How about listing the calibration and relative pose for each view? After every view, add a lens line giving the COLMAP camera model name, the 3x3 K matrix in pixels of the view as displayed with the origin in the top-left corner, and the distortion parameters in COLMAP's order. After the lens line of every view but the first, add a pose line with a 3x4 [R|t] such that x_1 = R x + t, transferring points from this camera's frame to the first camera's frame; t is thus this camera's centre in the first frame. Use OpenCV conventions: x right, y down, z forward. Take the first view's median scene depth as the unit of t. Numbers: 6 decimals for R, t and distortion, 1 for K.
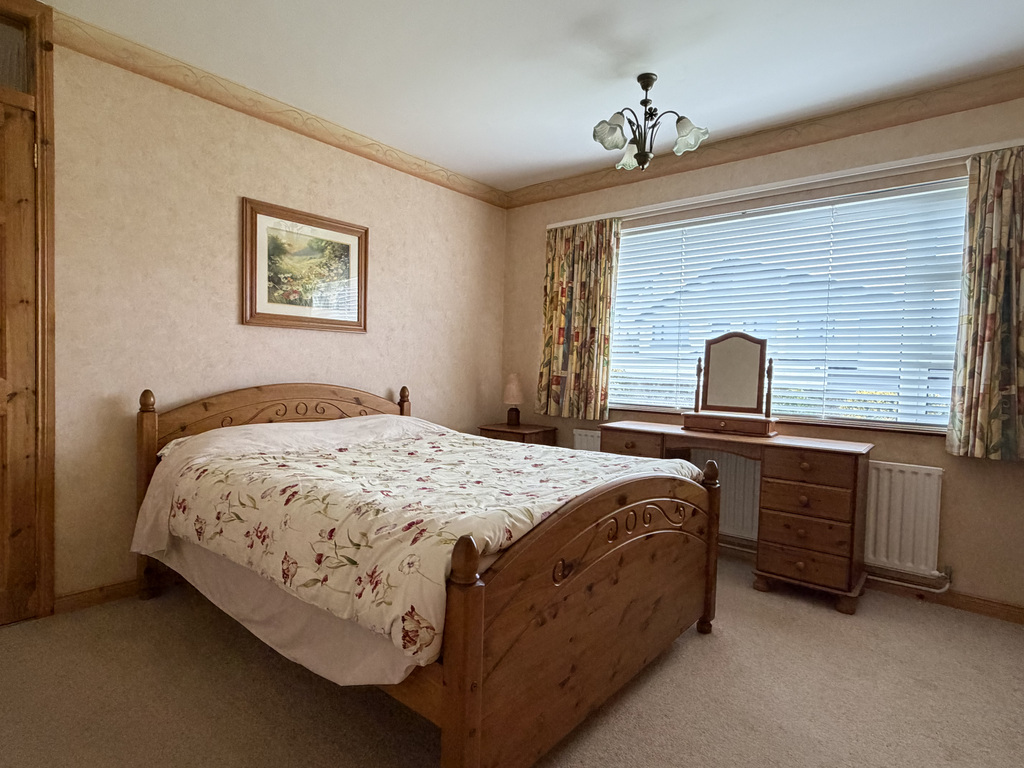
lens RADIAL K [[544.7, 0, 510.0], [0, 544.7, 385.0], [0, 0, 1]] dist [-0.000118, -0.000209]
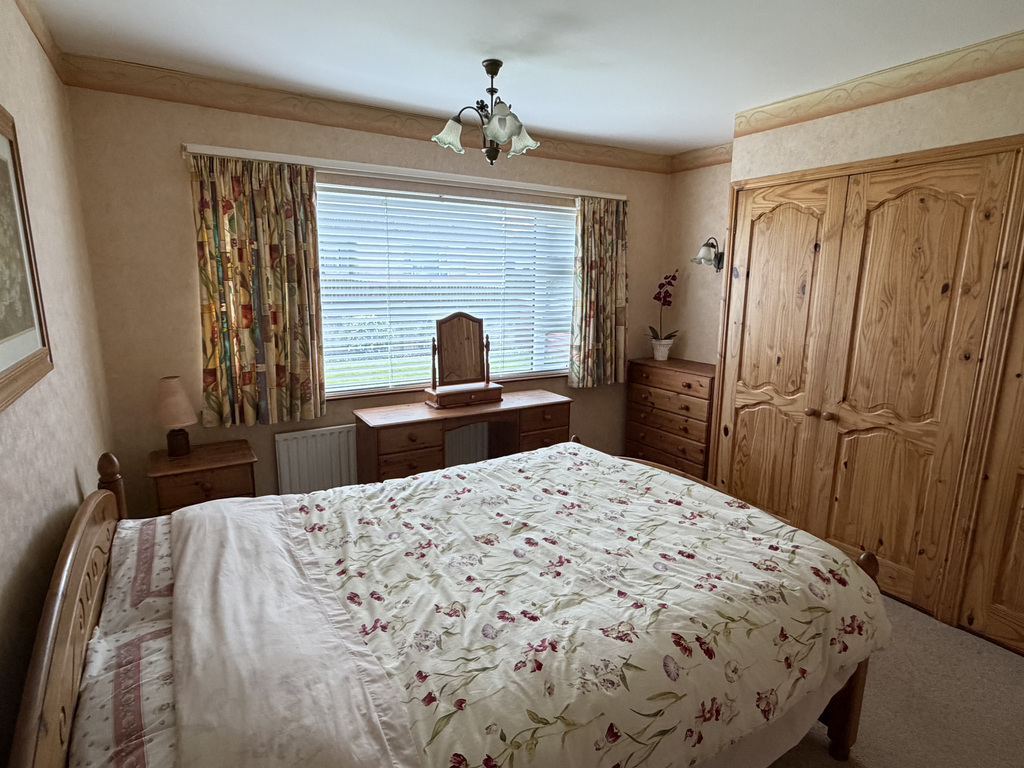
lens RADIAL K [[544.7, 0, 510.0], [0, 544.7, 385.0], [0, 0, 1]] dist [-0.000118, -0.000209]
pose [[0.324166, -0.203603, 0.923830, -0.624268], [0.028370, 0.978218, 0.205635, -0.183481], [-0.945575, -0.040450, 0.322881, 0.558507]]
